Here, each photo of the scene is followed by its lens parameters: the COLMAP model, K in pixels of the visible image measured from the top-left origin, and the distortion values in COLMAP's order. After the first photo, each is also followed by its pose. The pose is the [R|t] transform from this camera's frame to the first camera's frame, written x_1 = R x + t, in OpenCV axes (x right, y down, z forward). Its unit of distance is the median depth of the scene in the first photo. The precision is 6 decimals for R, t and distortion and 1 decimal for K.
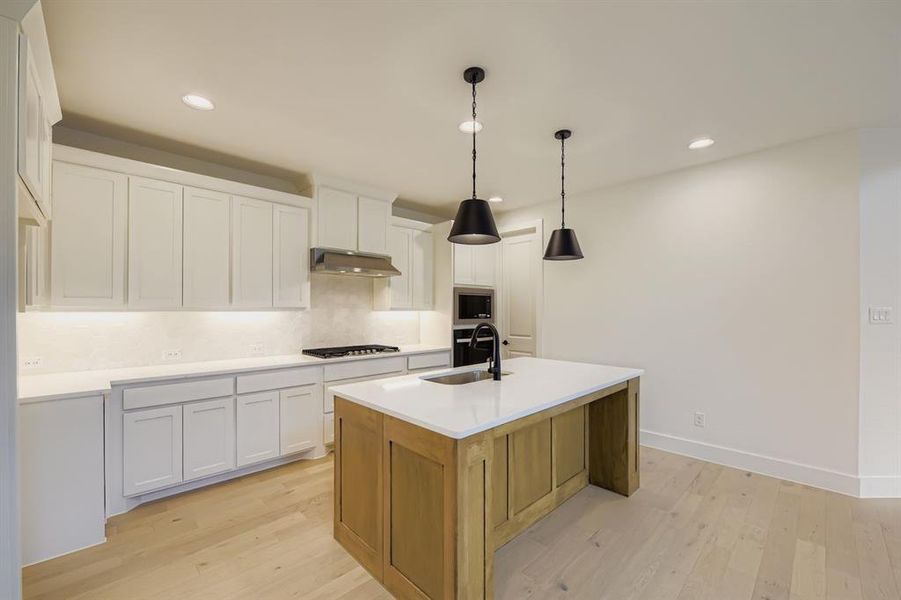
lens RADIAL K [[365.1, 0, 450.2], [0, 365.1, 309.5], [0, 0, 1]] dist [-0.003337, -0.000057]
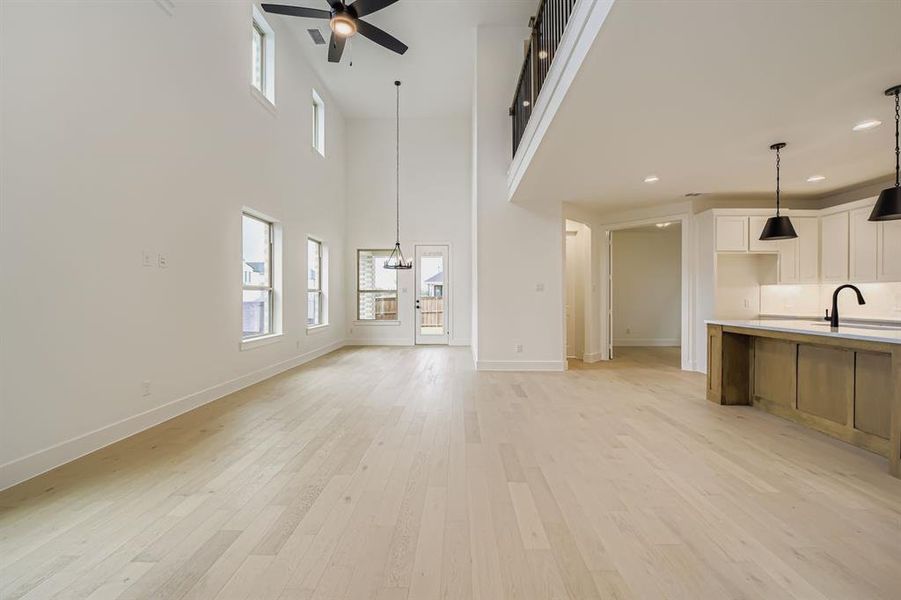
lens RADIAL K [[356.1, 0, 450.5], [0, 356.1, 300.0], [0, 0, 1]] dist [-0.007367, 0.000020]
pose [[-0.716868, 0.005594, -0.697186, 1.344312], [-0.001408, 0.999954, 0.009471, 0.055301], [0.697208, 0.007771, -0.716827, 0.622252]]
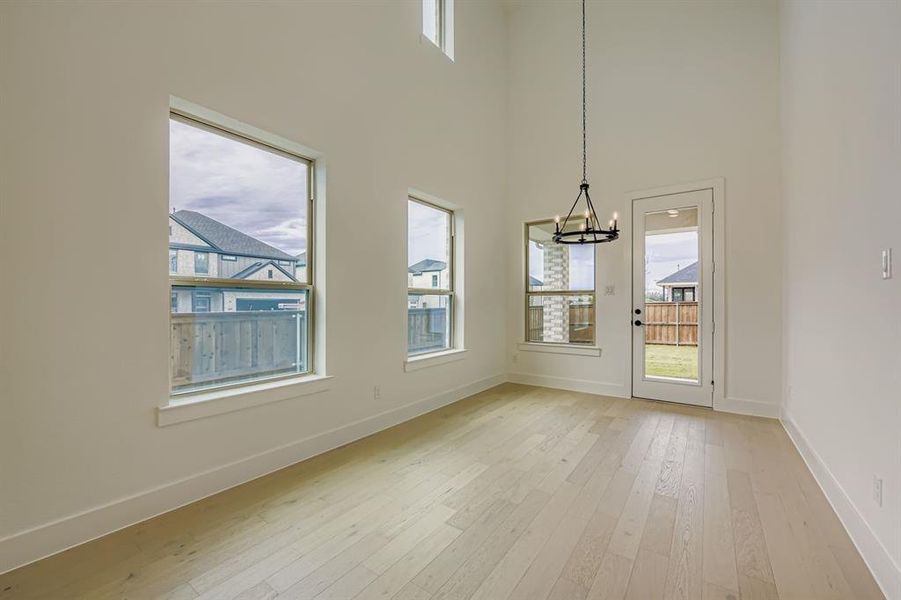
lens RADIAL K [[356.1, 0, 450.5], [0, 356.1, 300.0], [0, 0, 1]] dist [-0.007367, 0.000020]
pose [[-0.985586, -0.002791, -0.169154, 0.660631], [-0.001862, 0.999982, -0.005655, 0.056295], [0.169166, -0.005258, -0.985573, -0.172551]]
